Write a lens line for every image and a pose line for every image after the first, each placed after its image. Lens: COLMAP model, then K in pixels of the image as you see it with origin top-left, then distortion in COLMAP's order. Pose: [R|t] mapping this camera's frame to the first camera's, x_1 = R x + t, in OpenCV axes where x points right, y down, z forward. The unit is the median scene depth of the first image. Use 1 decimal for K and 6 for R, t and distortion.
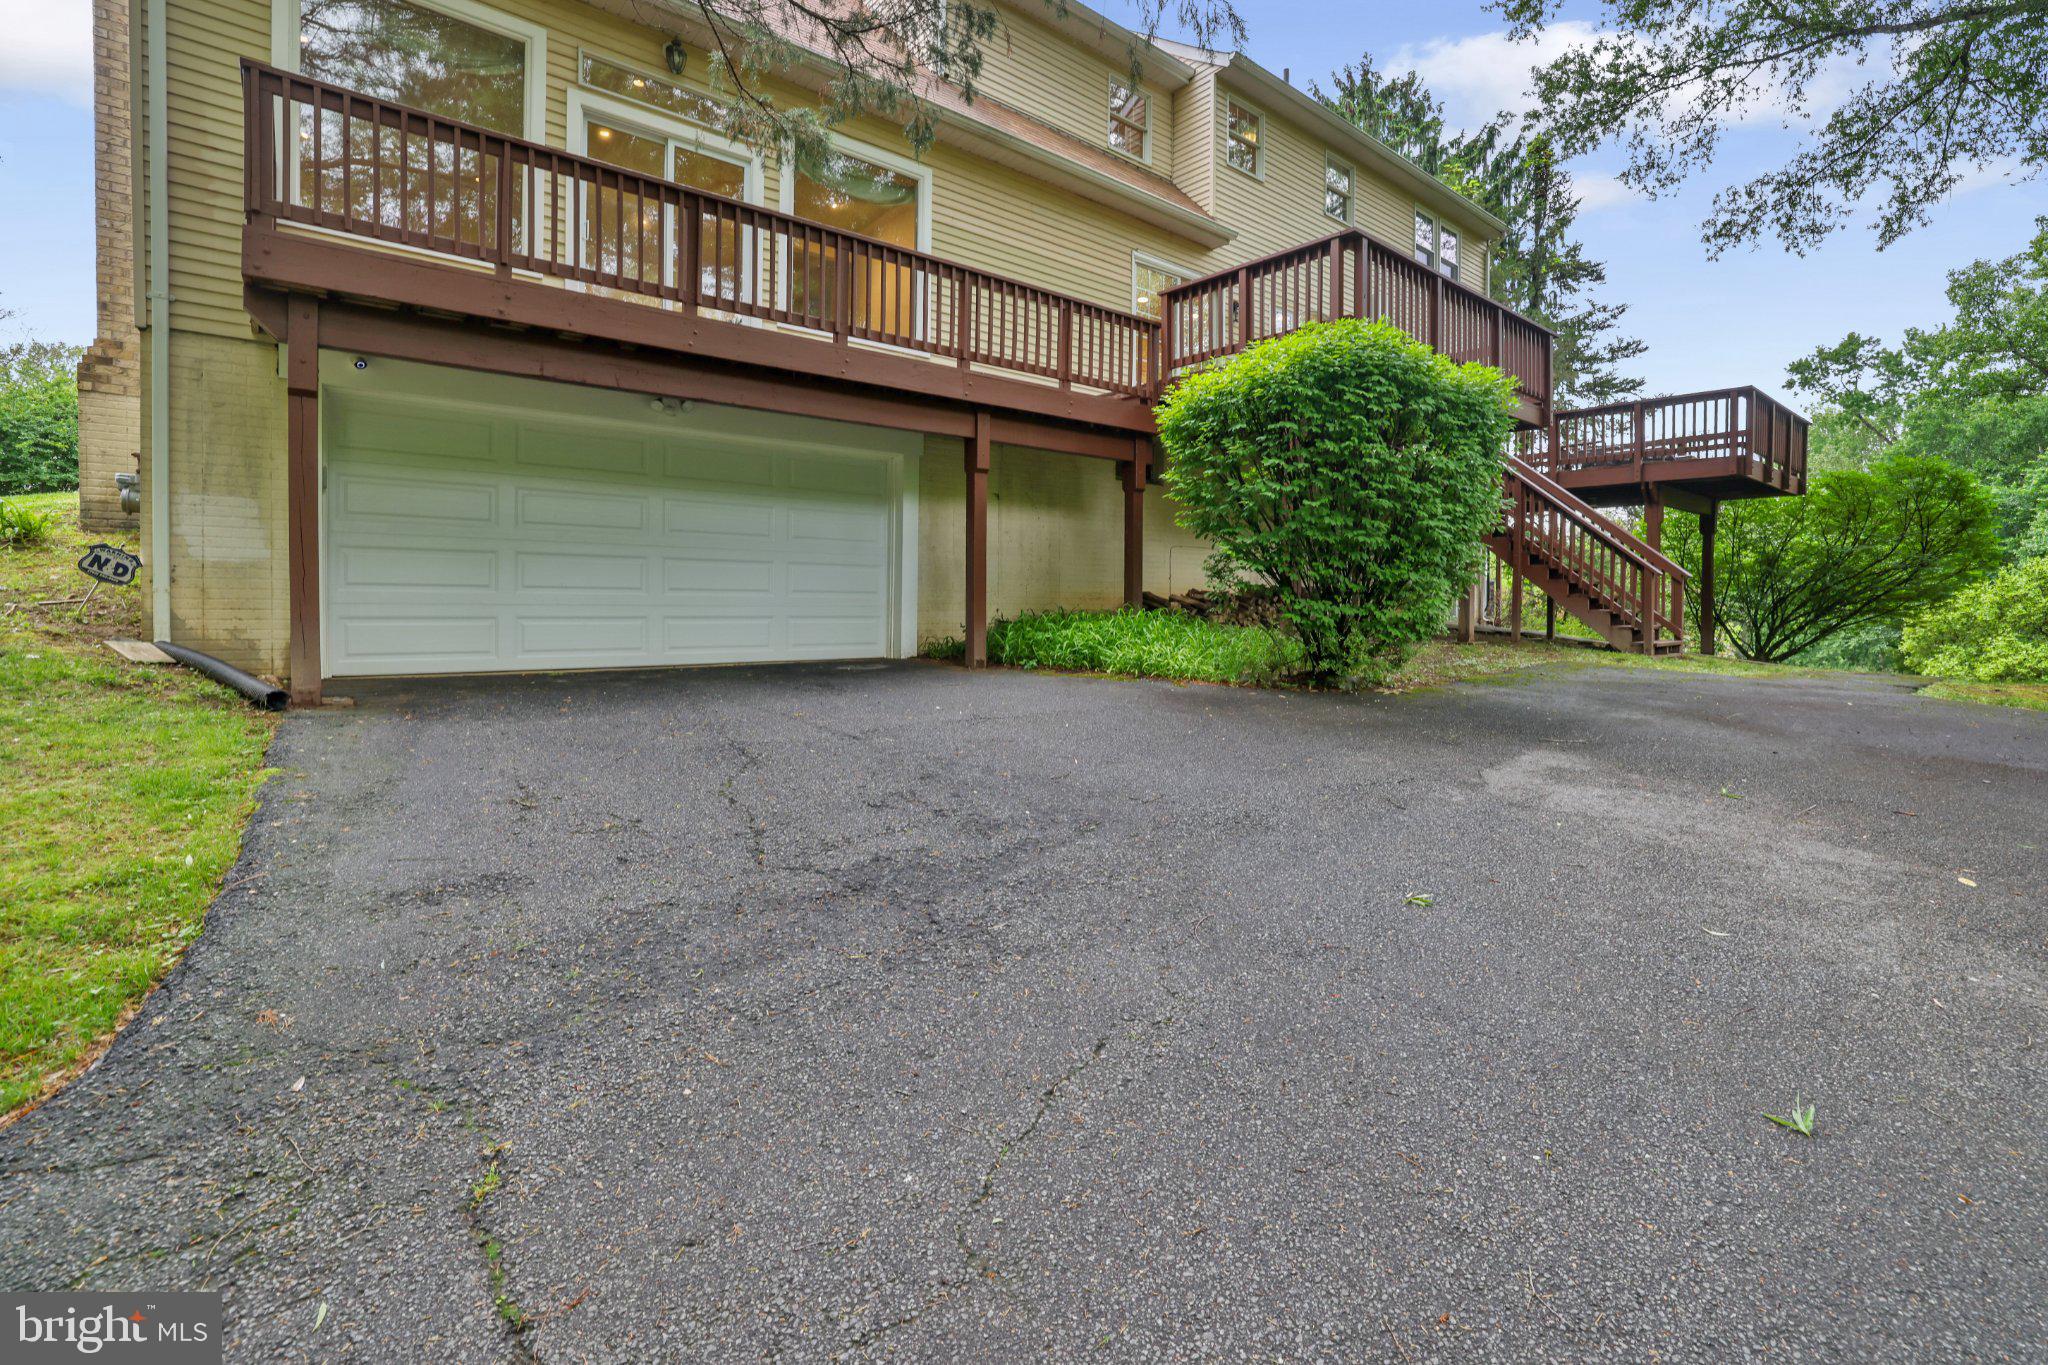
lens RADIAL K [[893.6, 0, 1023.8], [0, 893.6, 615.7], [0, 0, 1]] dist [0.000587, 0.000238]
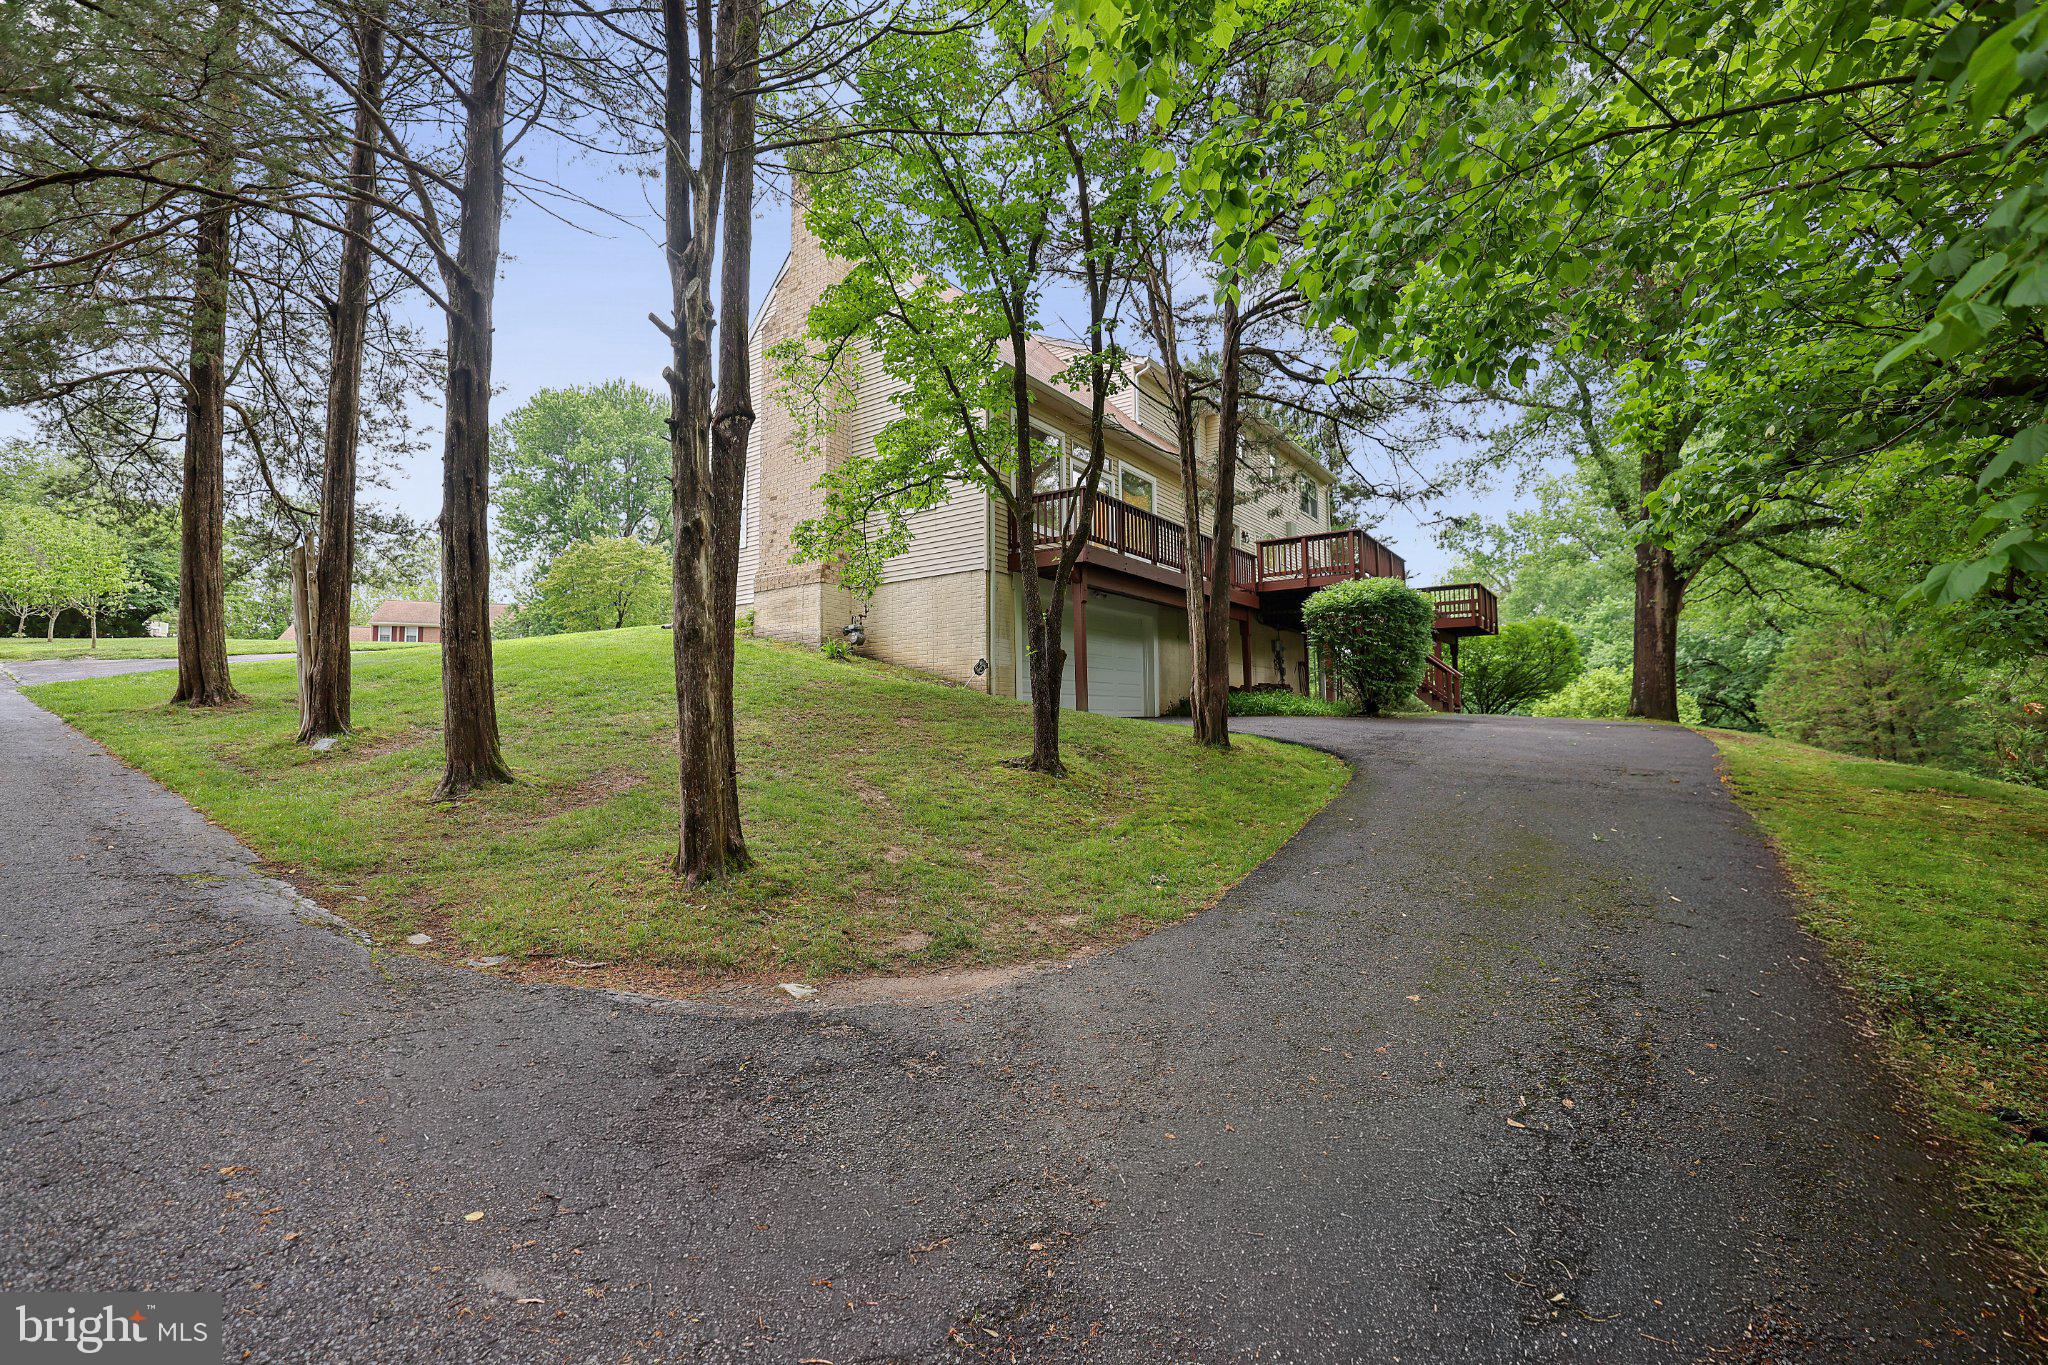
lens RADIAL K [[905.7, 0, 1022.8], [0, 905.7, 657.3], [0, 0, 1]] dist [-0.000152, 0.000022]
pose [[0.960468, -0.002998, 0.278376, -0.609247], [0.028585, 0.995719, -0.087905, 0.051142], [-0.276920, 0.092387, 0.956441, -0.537261]]
